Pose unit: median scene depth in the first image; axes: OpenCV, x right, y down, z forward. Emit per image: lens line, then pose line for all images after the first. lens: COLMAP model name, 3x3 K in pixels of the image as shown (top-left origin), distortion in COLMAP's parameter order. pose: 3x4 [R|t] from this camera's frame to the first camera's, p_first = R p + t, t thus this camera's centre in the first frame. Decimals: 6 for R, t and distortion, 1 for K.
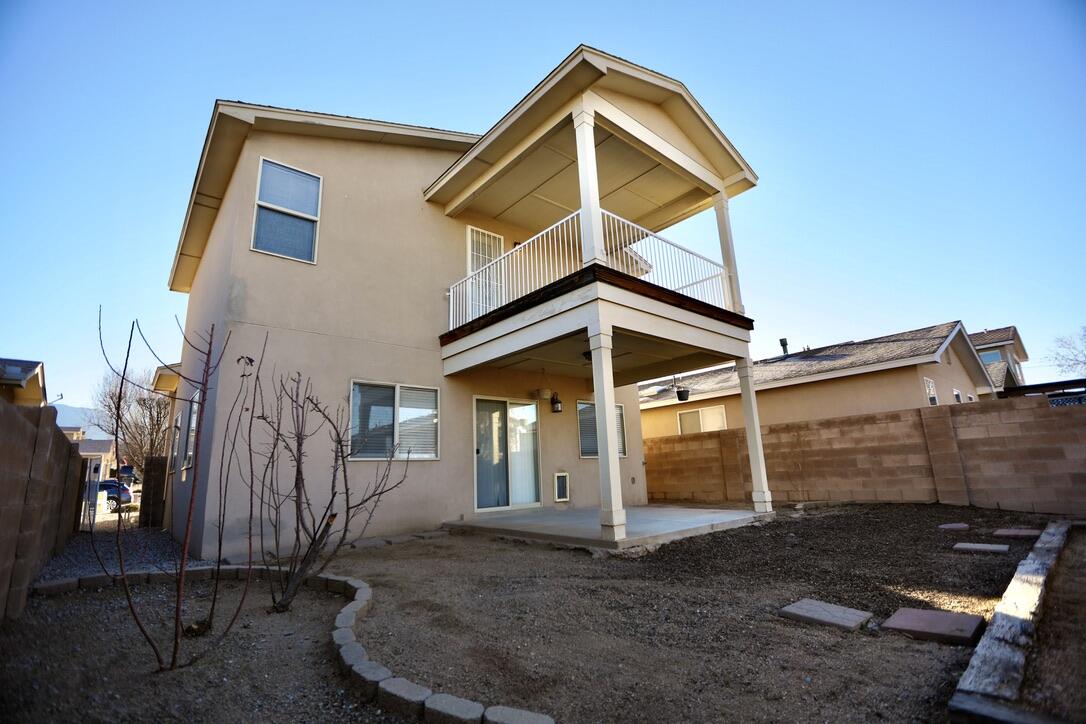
lens RADIAL K [[491.9, 0, 540.1], [0, 491.9, 360.9], [0, 0, 1]] dist [-0.046475, 0.015258]
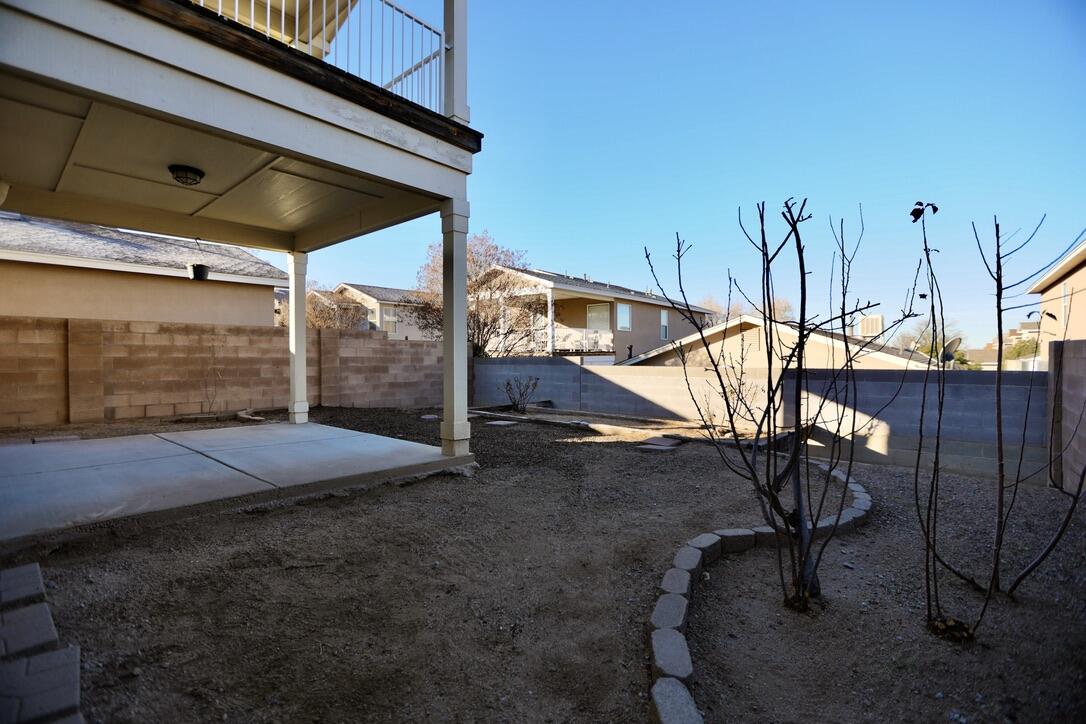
lens RADIAL K [[491.9, 0, 540.1], [0, 491.9, 360.9], [0, 0, 1]] dist [-0.046475, 0.015258]
pose [[-0.143482, 0.034551, 0.989050, -0.433405], [-0.215035, 0.974425, -0.065236, 0.128211], [-0.966009, -0.222041, -0.132383, 0.575073]]
